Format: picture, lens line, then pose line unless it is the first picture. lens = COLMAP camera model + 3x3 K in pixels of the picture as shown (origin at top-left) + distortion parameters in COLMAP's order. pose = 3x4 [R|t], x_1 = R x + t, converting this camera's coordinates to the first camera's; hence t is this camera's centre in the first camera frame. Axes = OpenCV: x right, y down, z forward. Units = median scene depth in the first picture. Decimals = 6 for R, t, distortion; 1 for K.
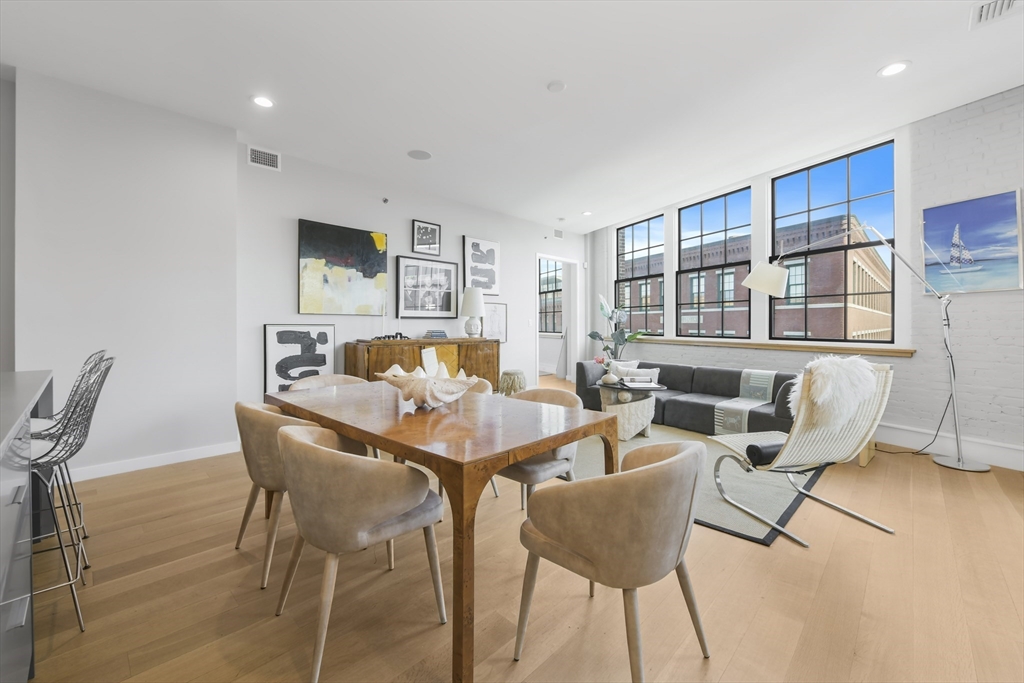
lens RADIAL K [[413.4, 0, 517.4], [0, 413.4, 325.8], [0, 0, 1]] dist [-0.003017, -0.000121]
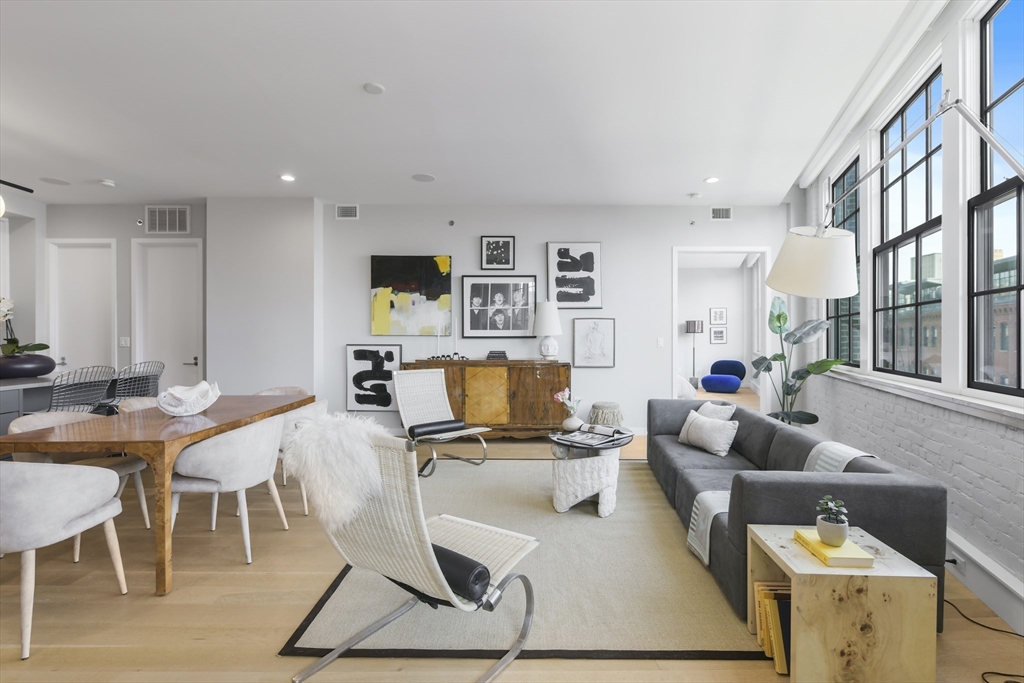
lens RADIAL K [[471.7, 0, 517.0], [0, 471.7, 340.6], [0, 0, 1]] dist [-0.002716, -0.000683]
pose [[0.700066, 0.004730, -0.714063, 0.602230], [-0.001727, 0.999986, 0.004931, -0.017754], [0.714076, -0.002219, 0.700064, 0.287018]]
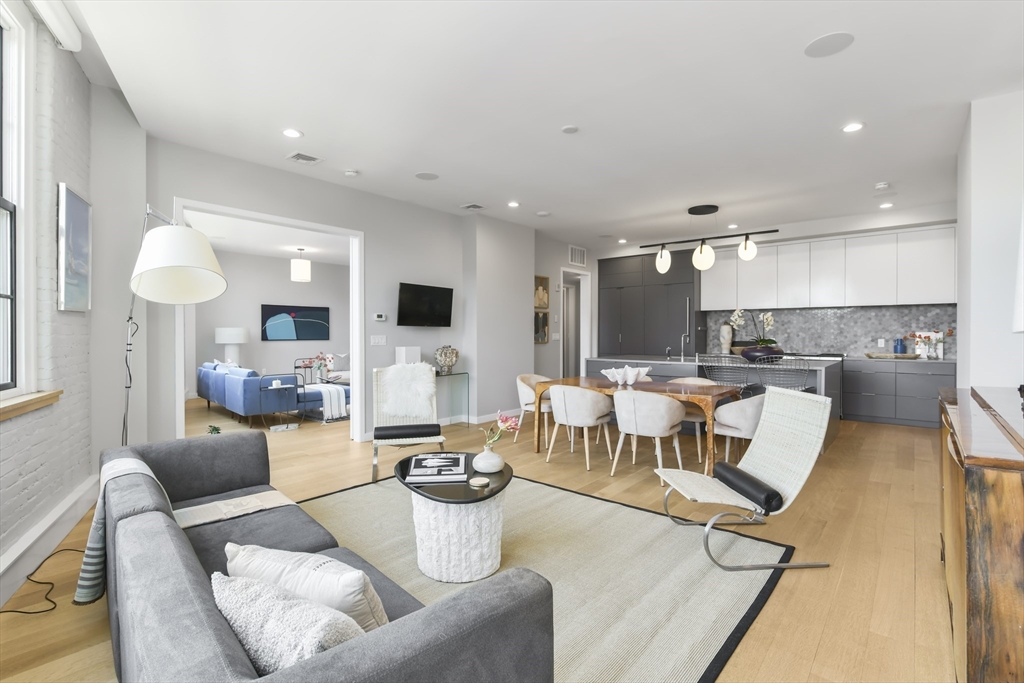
lens RADIAL K [[475.5, 0, 516.0], [0, 475.5, 336.0], [0, 0, 1]] dist [-0.002125, -0.000224]
pose [[-0.997305, 0.003559, -0.073285, 0.185103], [0.003045, 0.999970, 0.007123, -0.023991], [0.073308, 0.006881, -0.997286, 1.295897]]
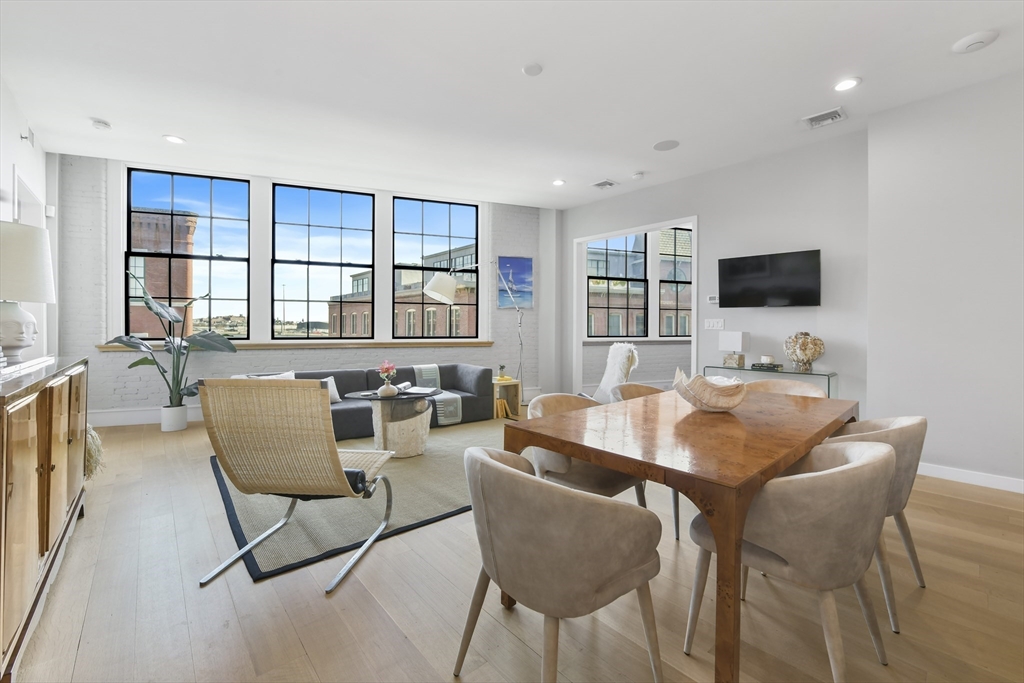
lens RADIAL K [[423.0, 0, 525.4], [0, 423.0, 326.1], [0, 0, 1]] dist [-0.002646, -0.000320]
pose [[0.076455, -0.002462, 0.997070, -0.502565], [-0.002532, 0.999993, 0.002664, -0.004952], [-0.997070, -0.002728, 0.076448, 0.538754]]
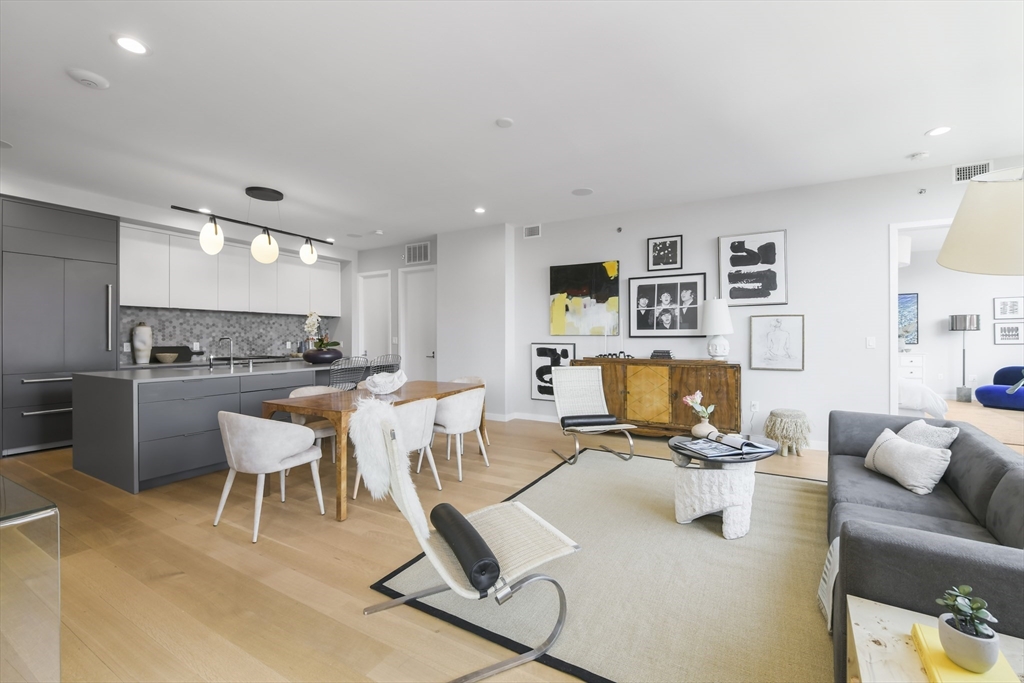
lens RADIAL K [[417.1, 0, 516.6], [0, 417.1, 338.5], [0, 0, 1]] dist [-0.008259, -0.000279]
pose [[0.260423, 0.002240, -0.965492, 0.643698], [-0.000171, 0.999997, 0.002274, -0.018009], [0.965495, -0.000427, 0.260423, 0.434356]]
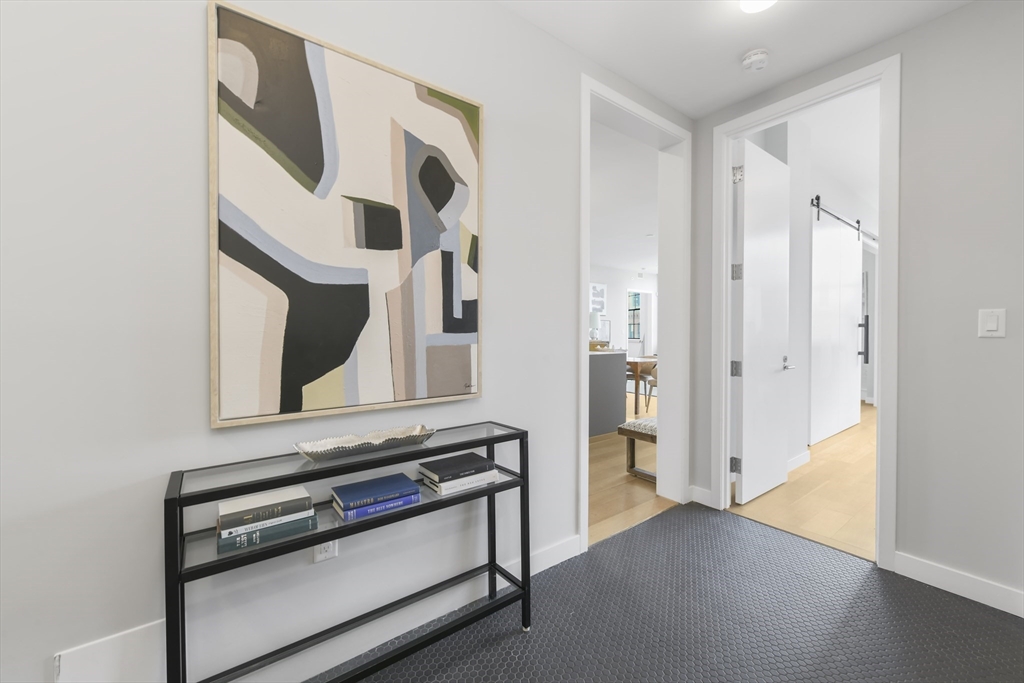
lens RADIAL K [[410.3, 0, 512.4], [0, 410.3, 338.1], [0, 0, 1]] dist [0.003393, -0.000025]
pose [[0.987758, 0.004725, -0.155924, -0.196669], [-0.003345, 0.999953, 0.009110, 0.006150], [0.155960, -0.008477, 0.987727, -0.888969]]
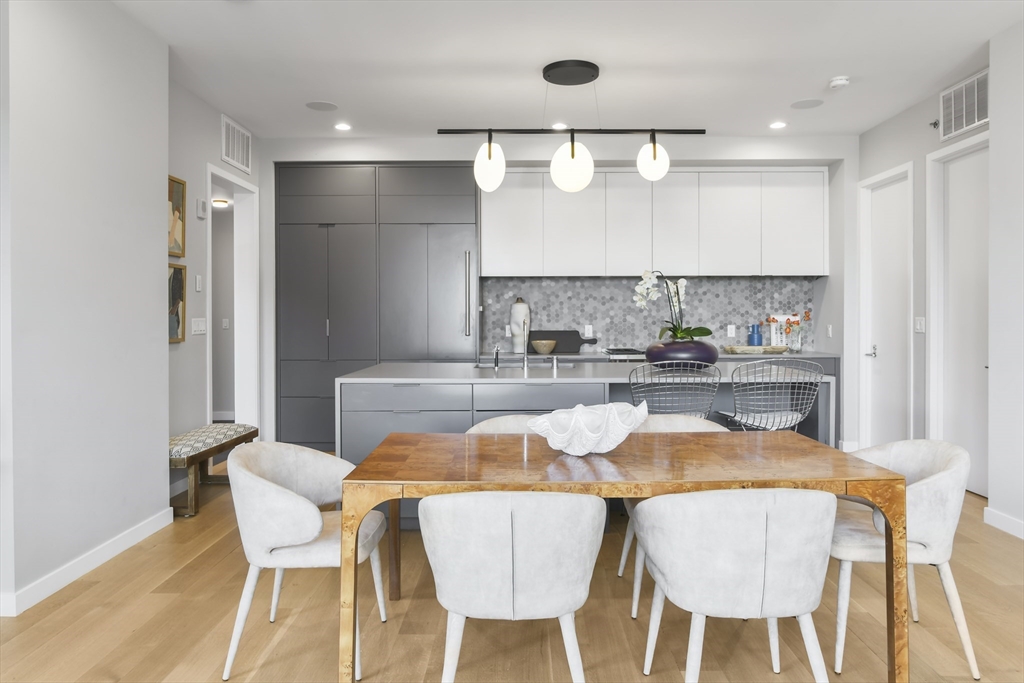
lens RADIAL K [[695.5, 0, 516.0], [0, 695.5, 319.8], [0, 0, 1]] dist [0.001938, -0.000076]
pose [[-0.723163, 0.007374, -0.690638, 0.289817], [0.003818, 0.999970, 0.006680, -0.023961], [0.690666, 0.002194, -0.723170, 0.730192]]
